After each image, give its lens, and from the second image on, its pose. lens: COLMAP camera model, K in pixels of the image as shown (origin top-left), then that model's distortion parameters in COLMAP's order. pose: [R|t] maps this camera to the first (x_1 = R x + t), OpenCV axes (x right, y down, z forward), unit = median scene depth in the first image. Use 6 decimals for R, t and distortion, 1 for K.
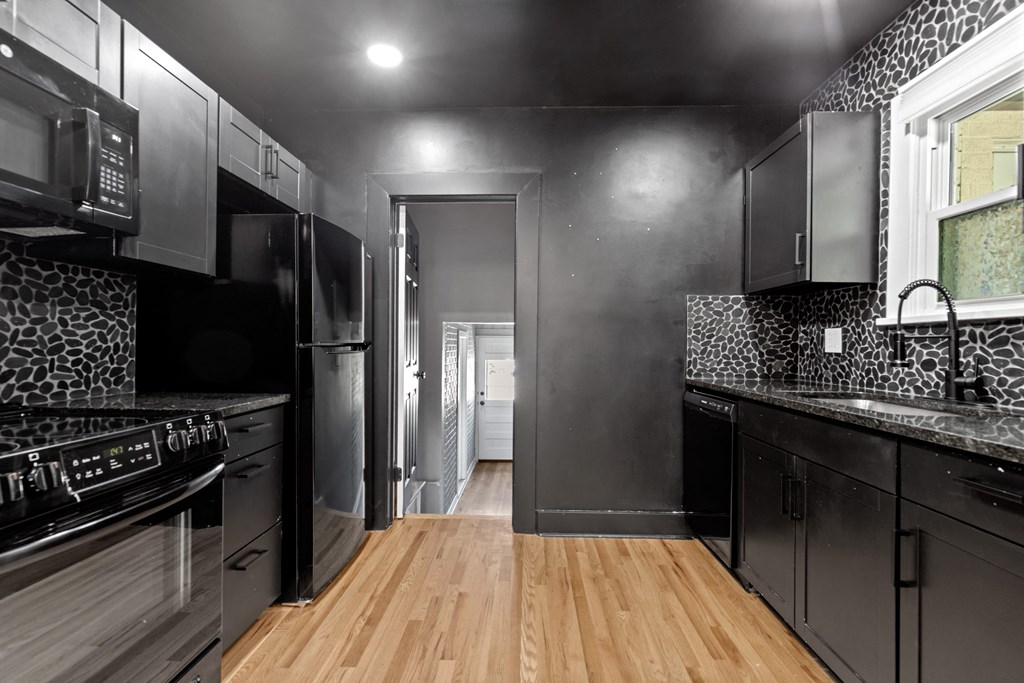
lens RADIAL K [[467.3, 0, 513.4], [0, 467.3, 341.8], [0, 0, 1]] dist [0.008313, -0.001256]
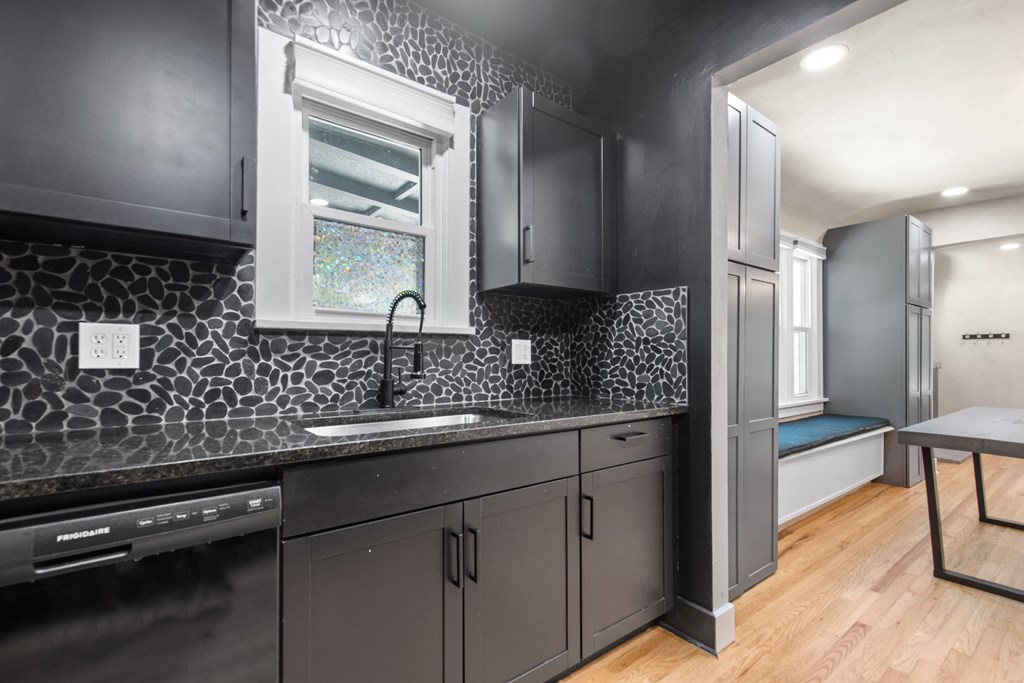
lens RADIAL K [[467.3, 0, 480.1], [0, 467.3, 359.7], [0, 0, 1]] dist [0.008313, -0.001256]
pose [[-0.615389, -0.007846, 0.788184, -0.004770], [-0.007116, 0.999965, 0.004398, 0.008559], [-0.788191, -0.002903, -0.615424, 1.143872]]
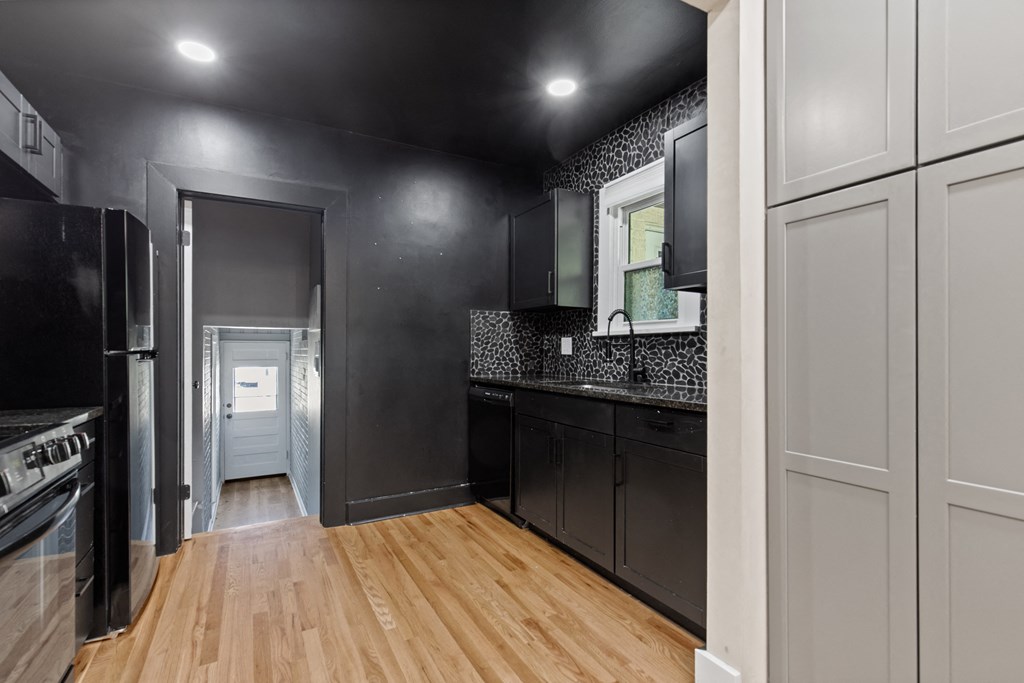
lens RADIAL K [[467.3, 0, 511.9], [0, 467.3, 348.5], [0, 0, 1]] dist [0.008313, -0.001256]
pose [[0.860411, -0.005177, 0.509574, -0.219330], [0.003338, 0.999984, 0.004524, -0.002566], [-0.509589, -0.002192, 0.860415, -0.166991]]
